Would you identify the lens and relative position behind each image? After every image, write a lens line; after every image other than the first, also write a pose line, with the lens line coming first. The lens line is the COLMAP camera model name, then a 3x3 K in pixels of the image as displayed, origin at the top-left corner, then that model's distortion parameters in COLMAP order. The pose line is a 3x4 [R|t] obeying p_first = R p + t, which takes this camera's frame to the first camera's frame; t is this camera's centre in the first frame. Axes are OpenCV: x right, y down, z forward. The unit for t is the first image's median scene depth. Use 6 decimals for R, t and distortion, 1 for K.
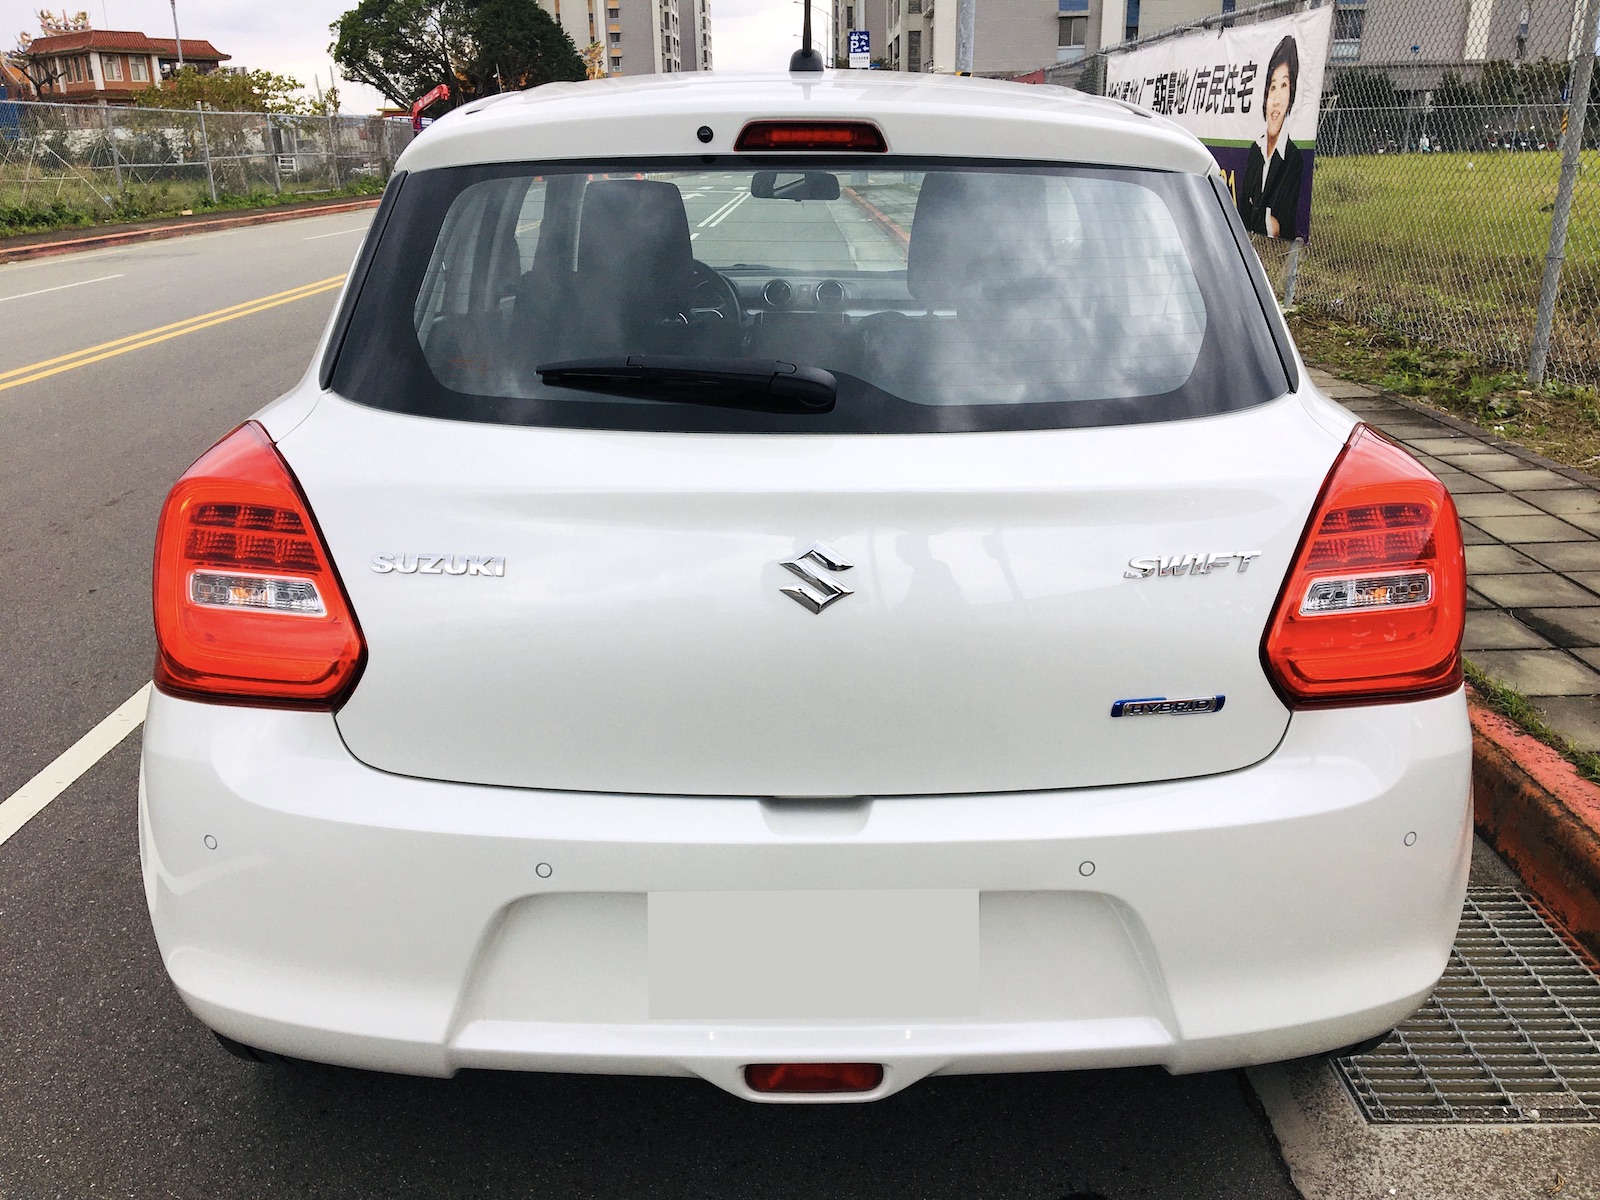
lens RADIAL K [[1351.2, 0, 792.8], [0, 1351.2, 585.8], [0, 0, 1]] dist [0.076006, -0.096043]
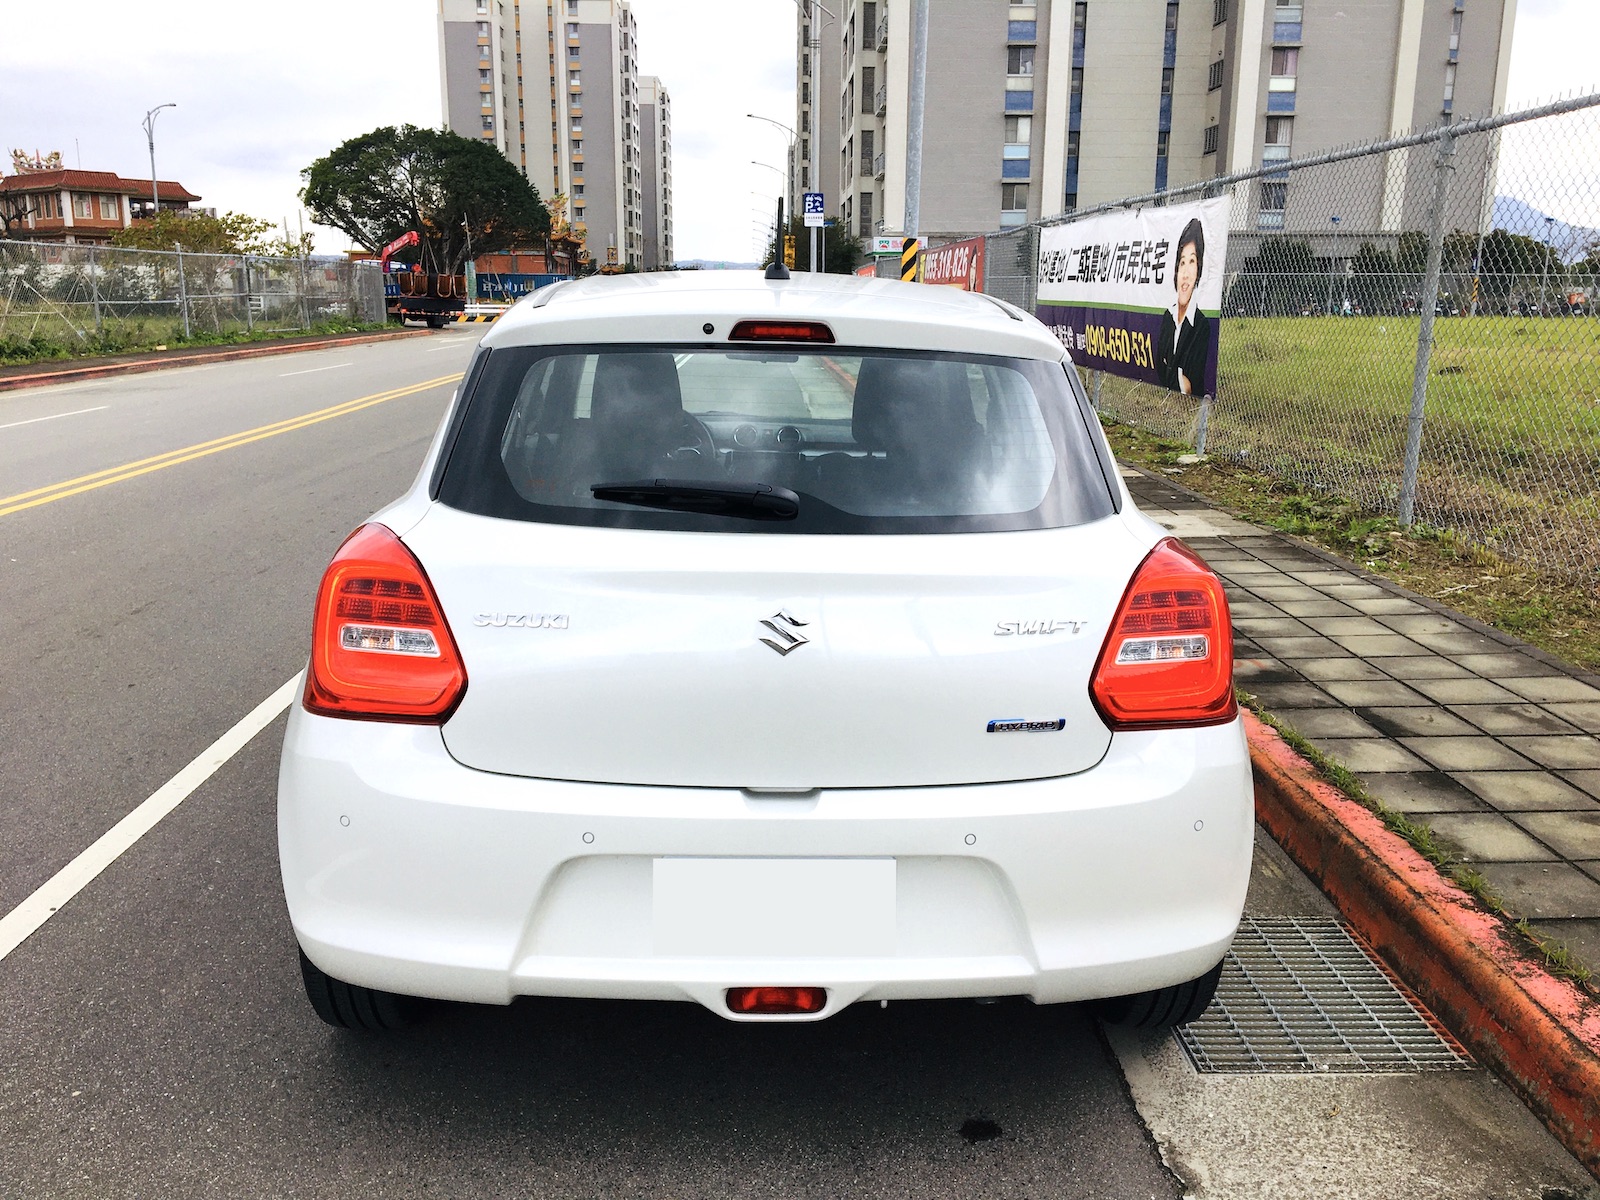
lens RADIAL K [[1341.0, 0, 800.0], [0, 1341.0, 600.0], [0, 0, 1]] dist [0.087011, -0.122103]
pose [[0.999082, 0.012755, 0.040898, -0.005738], [-0.009027, 0.995894, -0.090079, 0.021488], [-0.041879, 0.089627, 0.995095, -0.104331]]
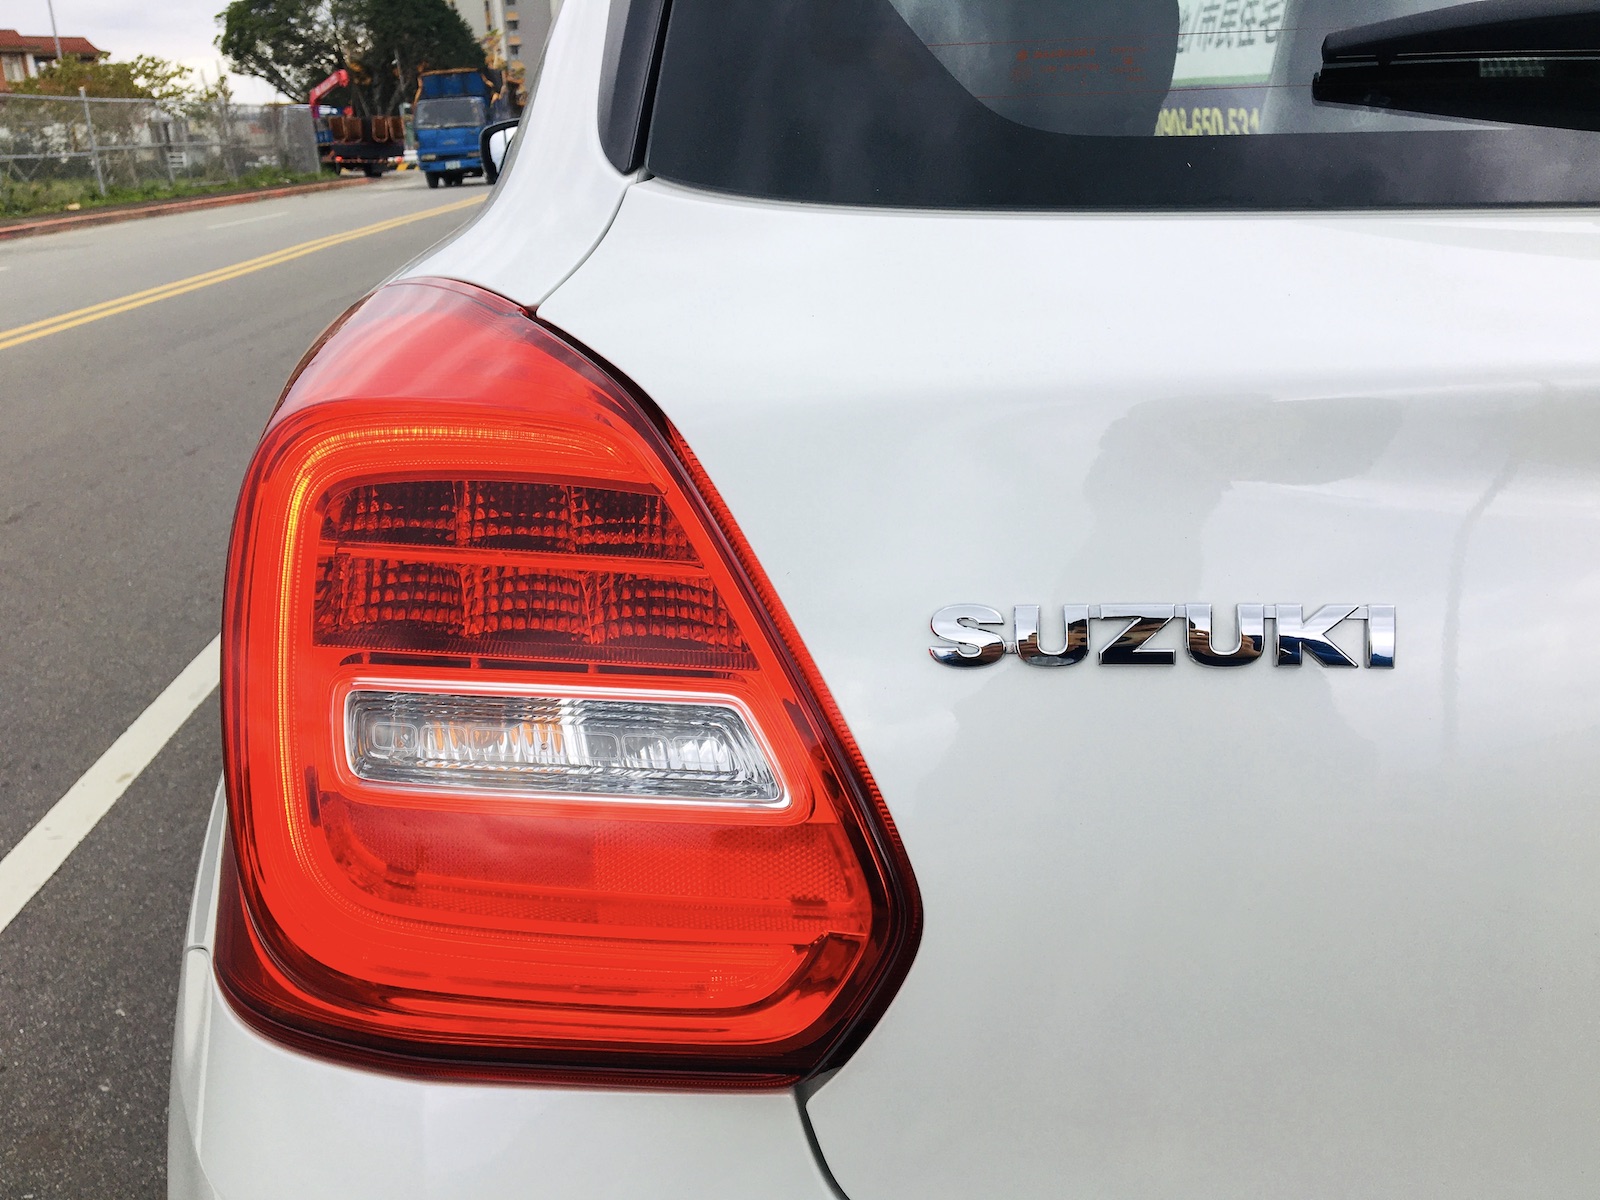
lens RADIAL K [[1366.3, 0, 799.6], [0, 1366.3, 587.2], [0, 0, 1]] dist [0.053013, -0.071947]
pose [[0.997285, -0.042948, 0.059819, -0.089183], [0.042533, 0.999061, 0.008196, -0.008190], [-0.060115, -0.005630, 0.998176, 0.169453]]
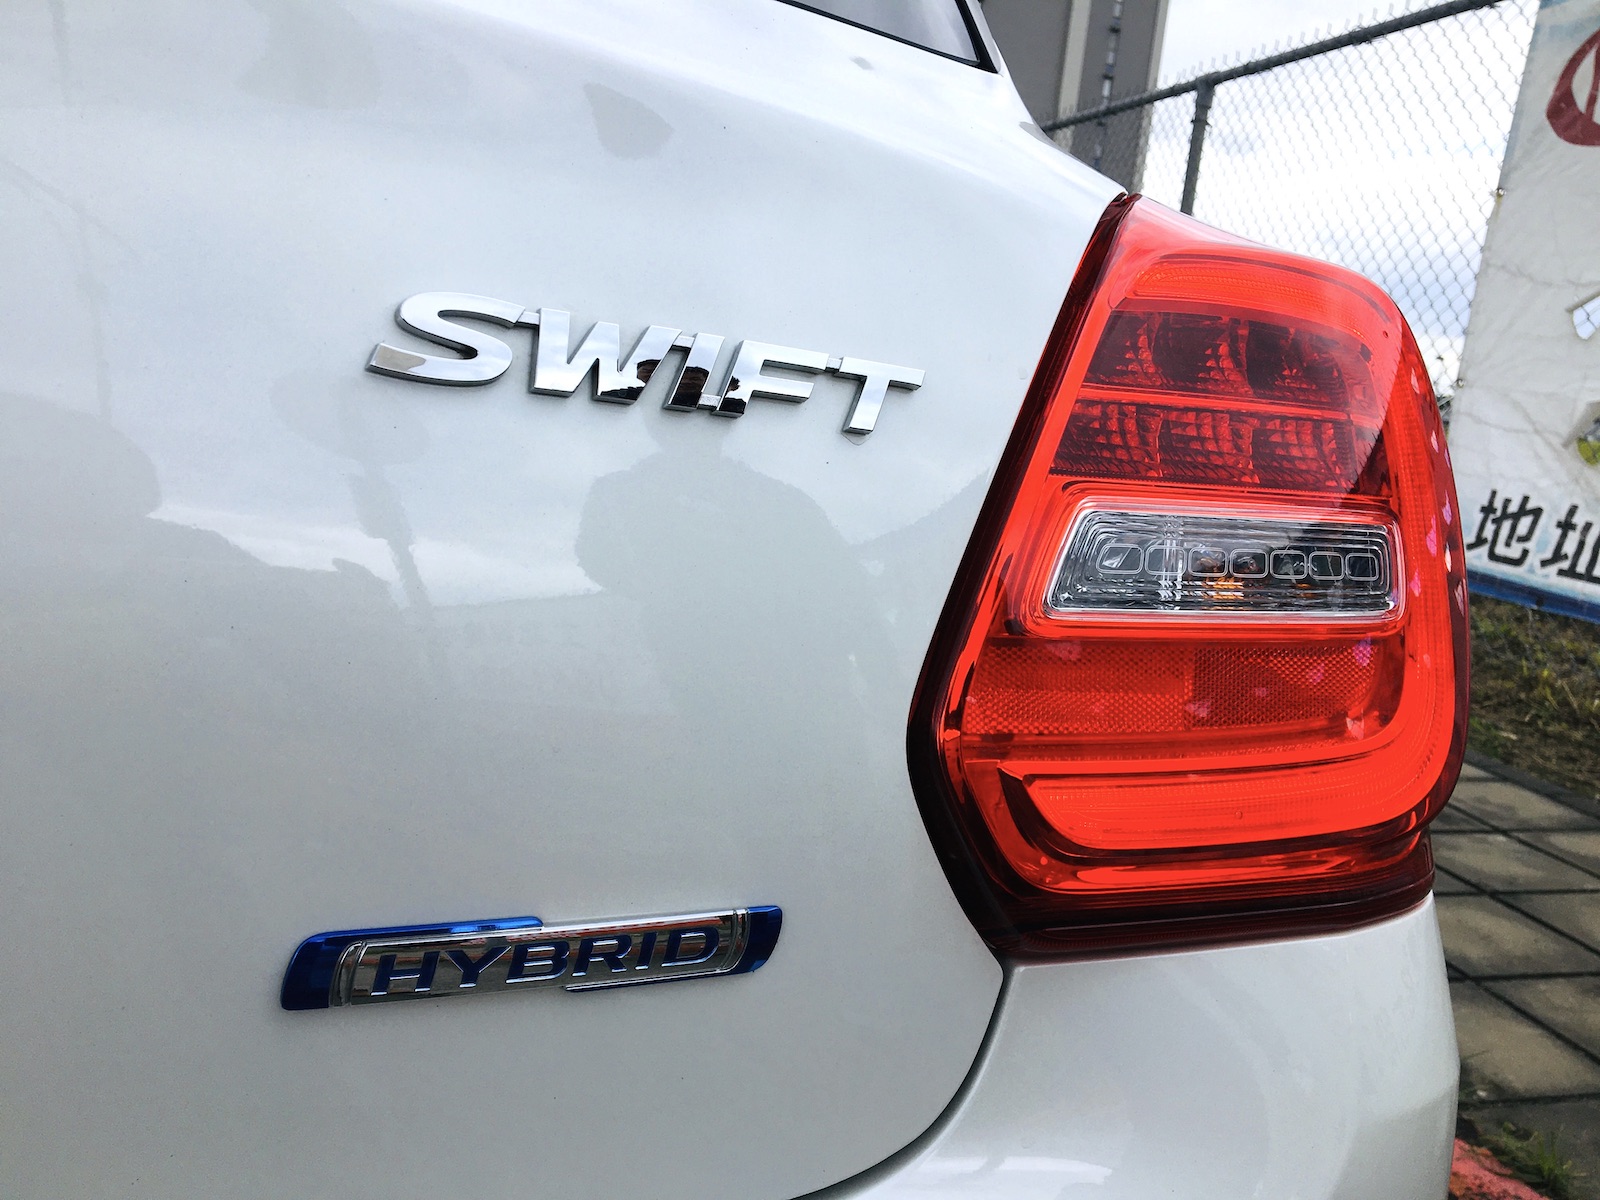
lens RADIAL K [[1366.3, 0, 799.6], [0, 1366.3, 587.2], [0, 0, 1]] dist [0.053013, -0.071947]
pose [[0.958567, 0.070018, 0.276130, 0.061539], [-0.032199, 0.989742, -0.139192, 0.014177], [-0.283043, 0.124534, 0.950988, 0.186973]]
